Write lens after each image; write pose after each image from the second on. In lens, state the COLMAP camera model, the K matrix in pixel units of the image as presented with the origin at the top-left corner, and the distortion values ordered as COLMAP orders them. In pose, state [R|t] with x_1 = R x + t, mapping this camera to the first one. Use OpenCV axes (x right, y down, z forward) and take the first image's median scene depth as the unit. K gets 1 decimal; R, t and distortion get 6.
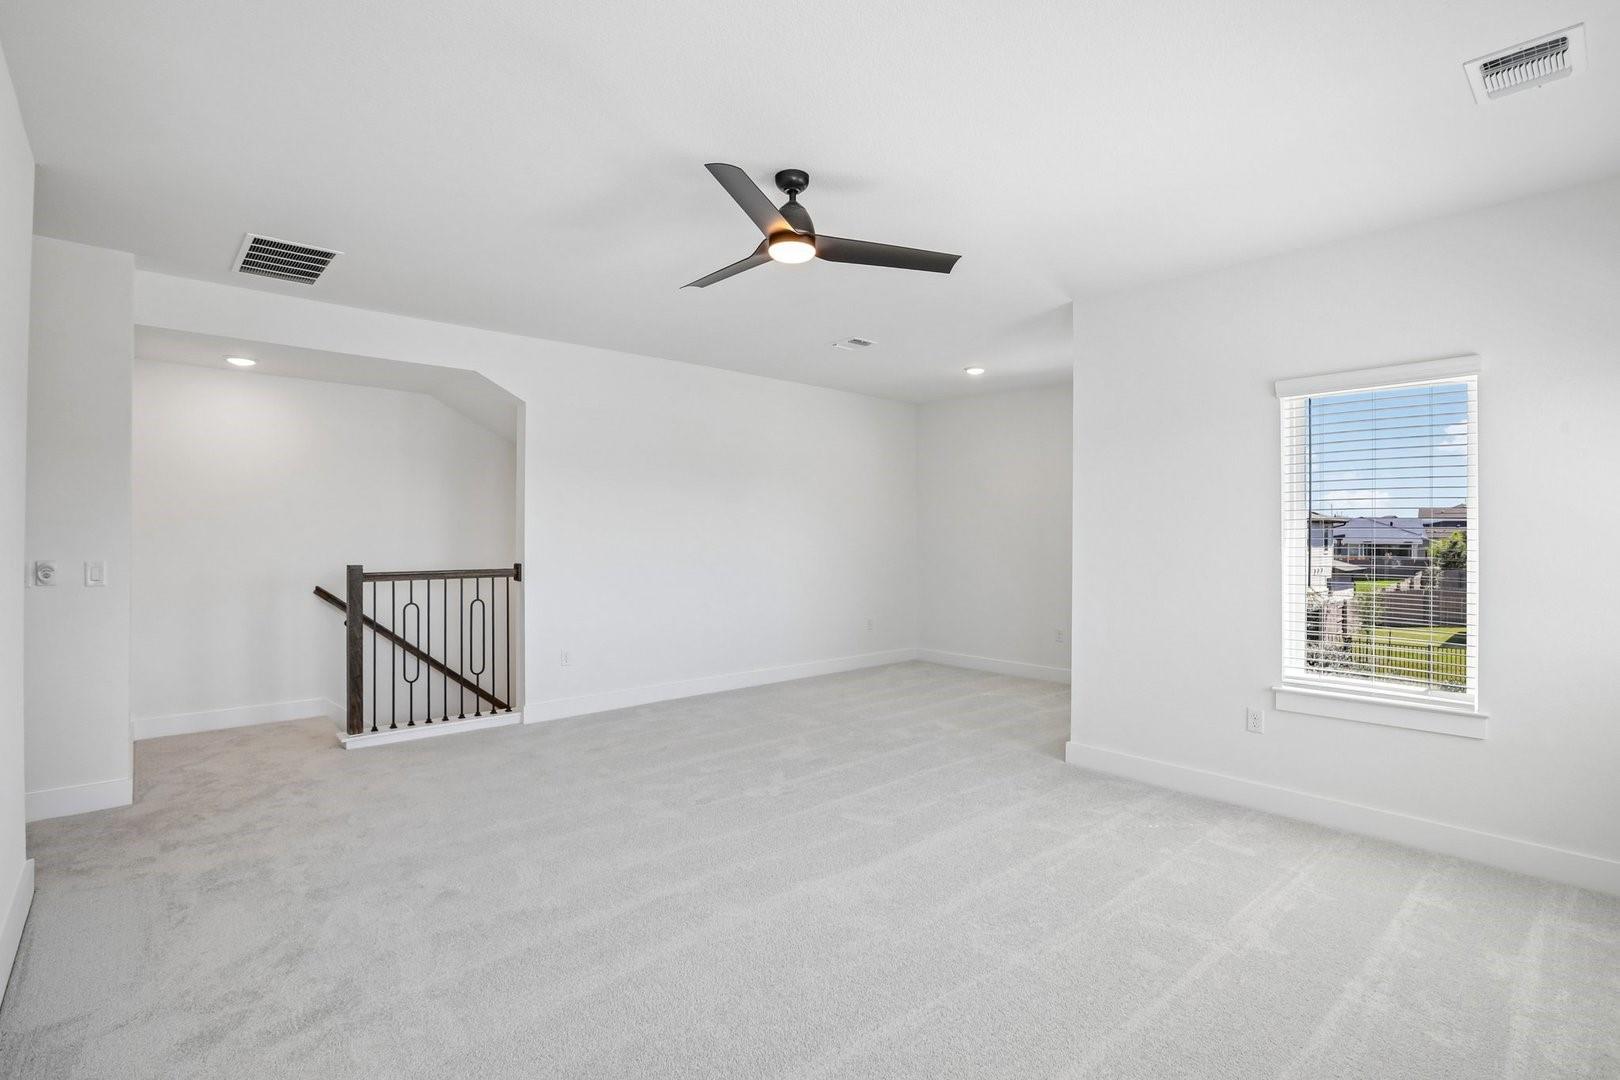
lens RADIAL K [[761.5, 0, 826.7], [0, 761.5, 539.6], [0, 0, 1]] dist [-0.051108, 0.016672]
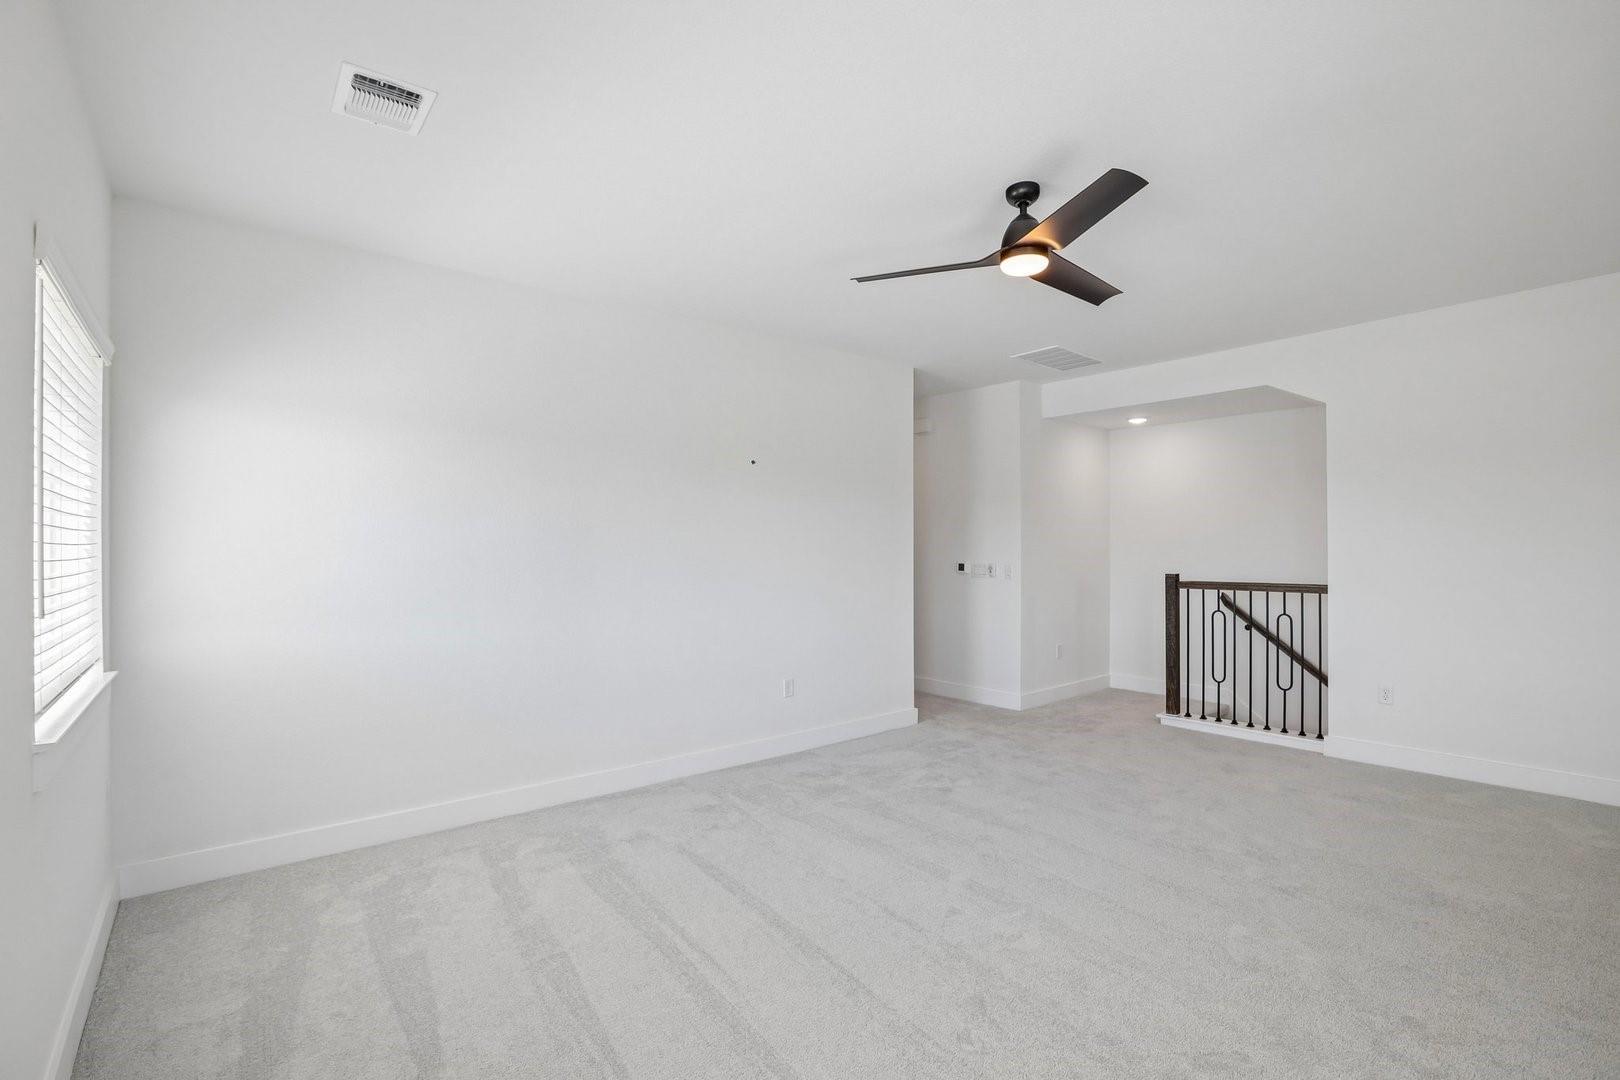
lens RADIAL K [[737.7, 0, 805.7], [0, 737.7, 544.7], [0, 0, 1]] dist [-0.048458, 0.017614]
pose [[-0.070482, -0.005627, -0.997497, 0.564632], [-0.004923, 0.999974, -0.005293, -0.003102], [0.997501, 0.004537, -0.070508, 0.475896]]
